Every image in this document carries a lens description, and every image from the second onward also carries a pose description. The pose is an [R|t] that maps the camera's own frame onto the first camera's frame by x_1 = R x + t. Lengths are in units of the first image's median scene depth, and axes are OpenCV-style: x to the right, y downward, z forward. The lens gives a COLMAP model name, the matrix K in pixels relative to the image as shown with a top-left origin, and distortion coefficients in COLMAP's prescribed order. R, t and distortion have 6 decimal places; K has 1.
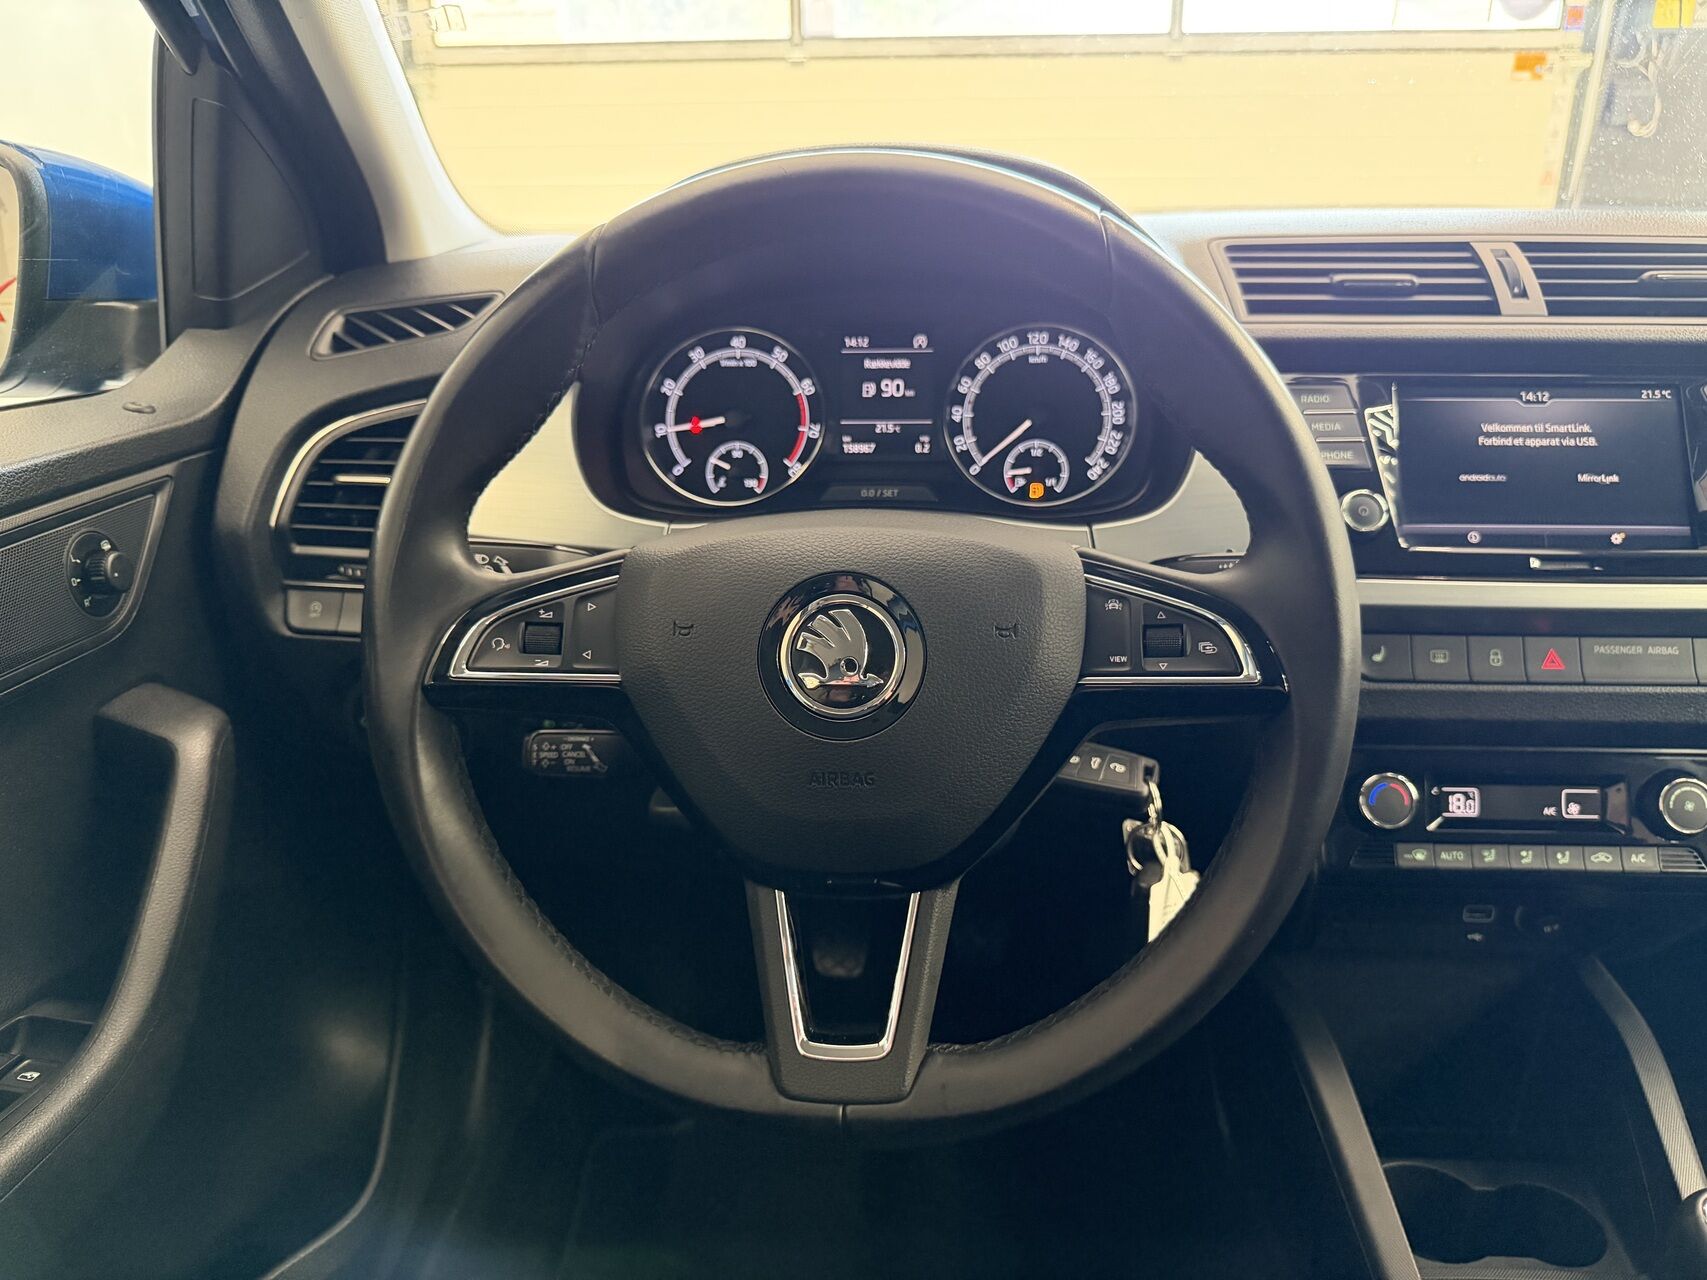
lens RADIAL K [[1171.7, 0, 859.6], [0, 1171.7, 643.4], [0, 0, 1]] dist [0.024460, -0.033283]
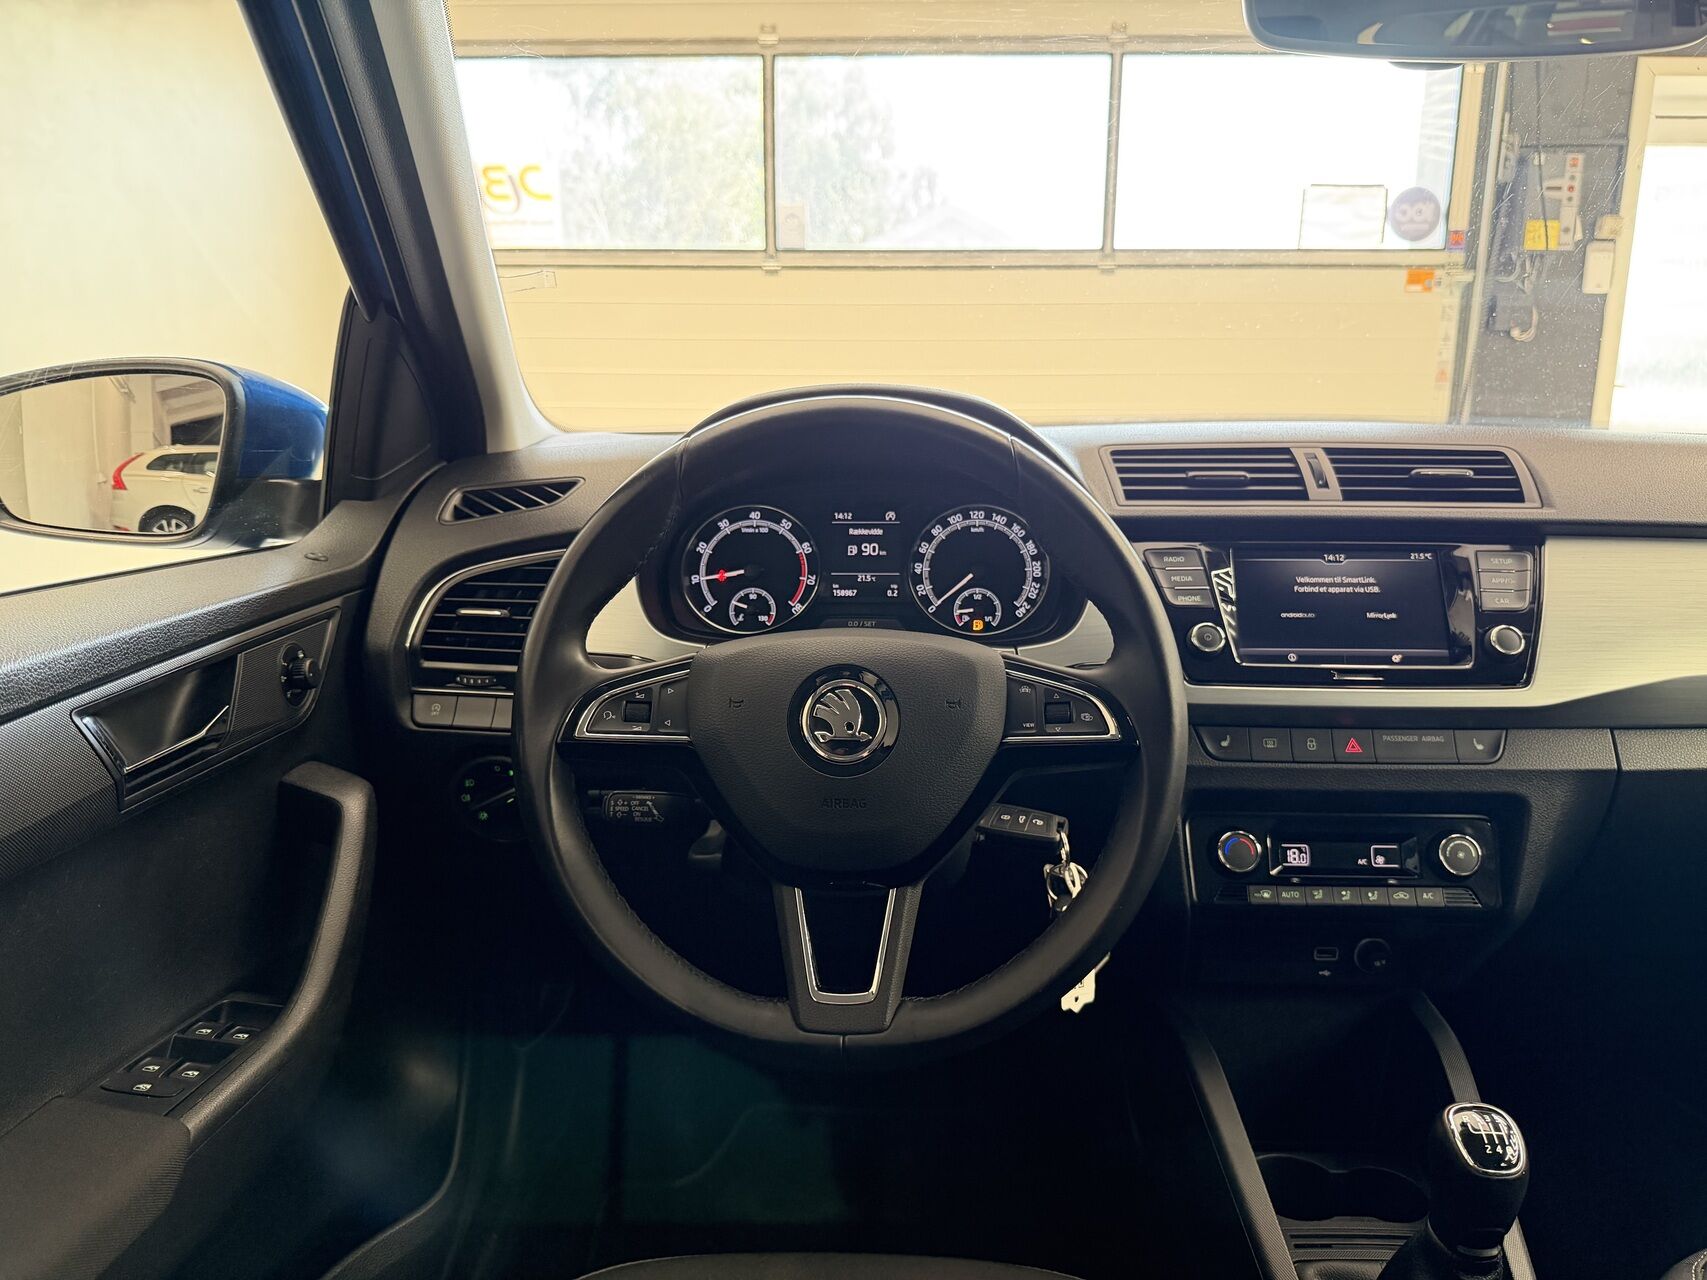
lens RADIAL K [[1171.7, 0, 856.5], [0, 1171.7, 663.3], [0, 0, 1]] dist [0.024460, -0.033283]
pose [[0.999502, 0.004703, 0.031206, -0.031973], [-0.000802, 0.992301, -0.123850, 0.086146], [-0.031549, 0.123763, 0.991810, -0.343075]]
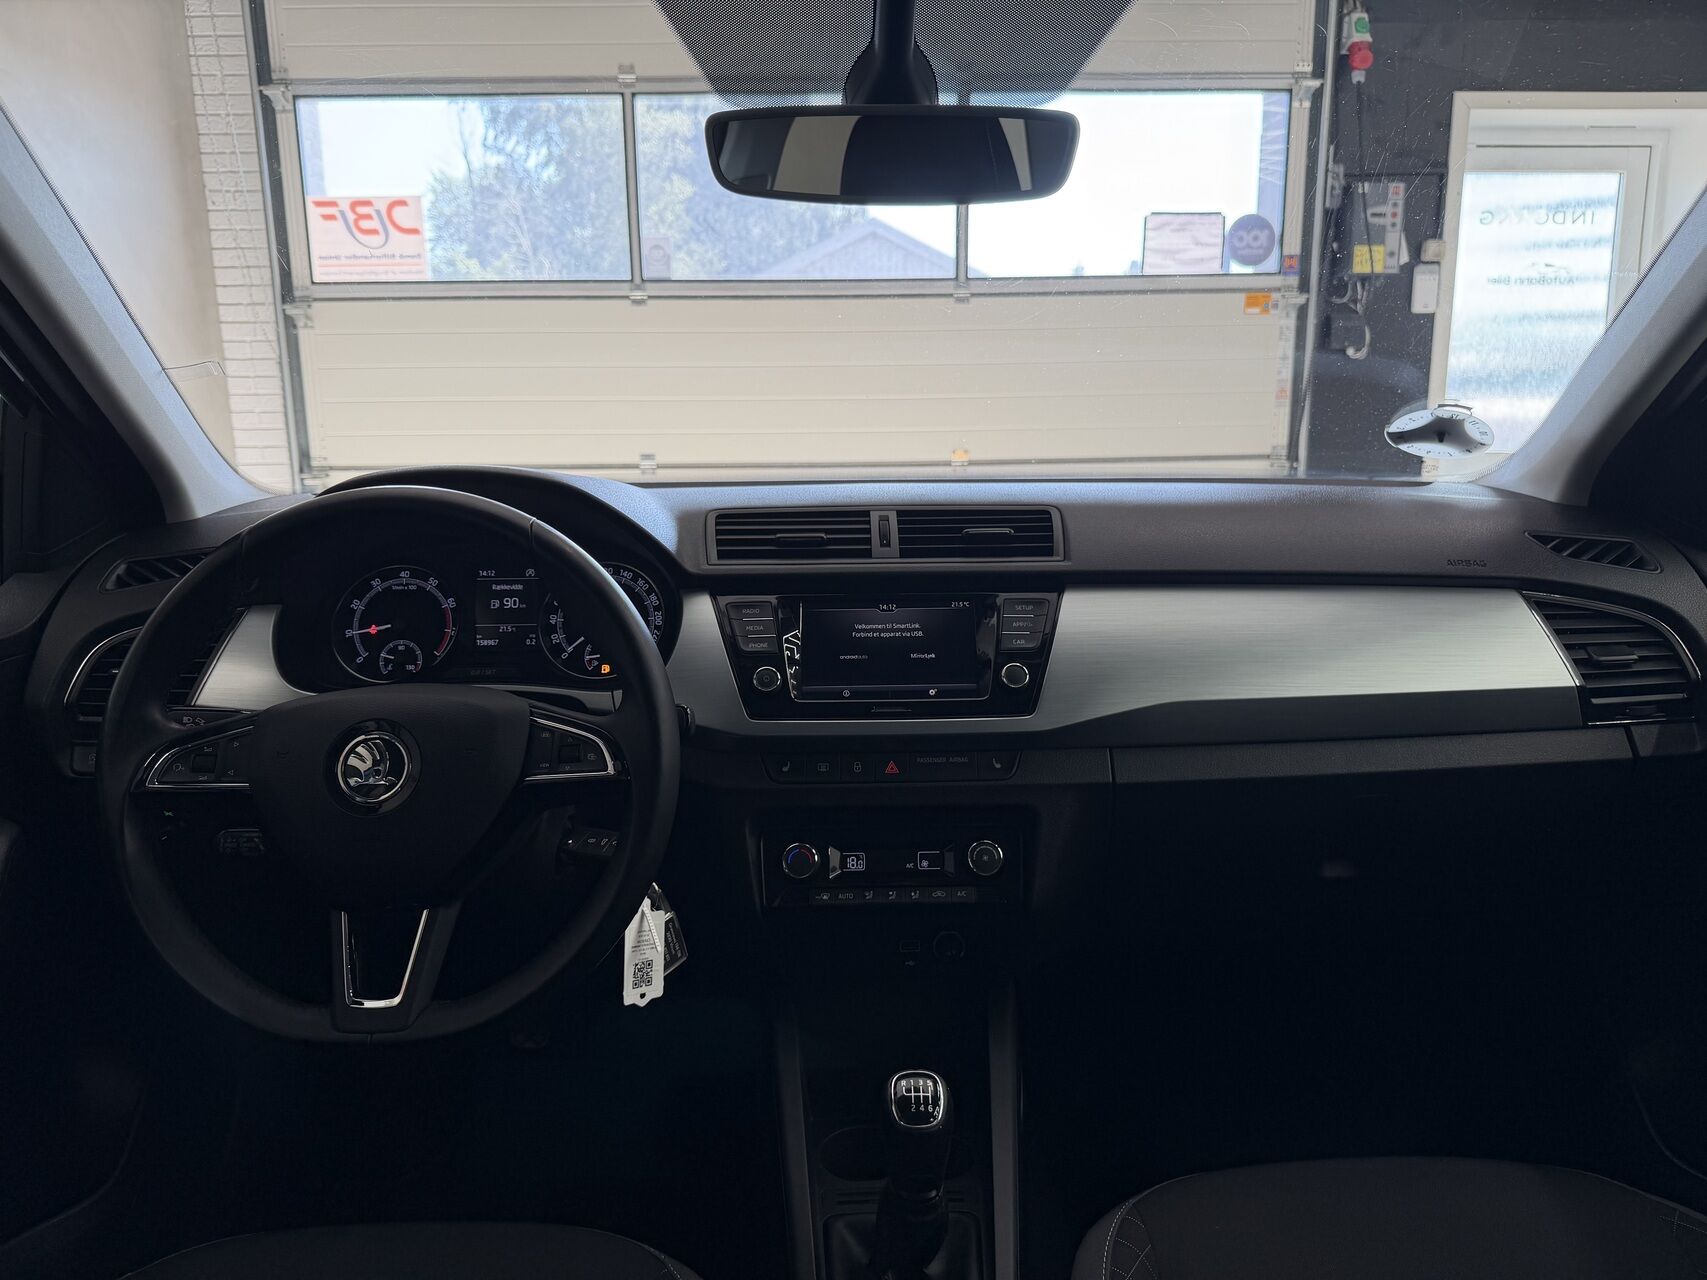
lens RADIAL K [[1171.7, 0, 866.0], [0, 1171.7, 648.5], [0, 0, 1]] dist [0.024460, -0.033283]
pose [[0.996808, -0.018564, 0.077654, 0.413517], [0.029325, 0.989742, -0.139822, 0.072448], [-0.074262, 0.141653, 0.987127, -0.579557]]
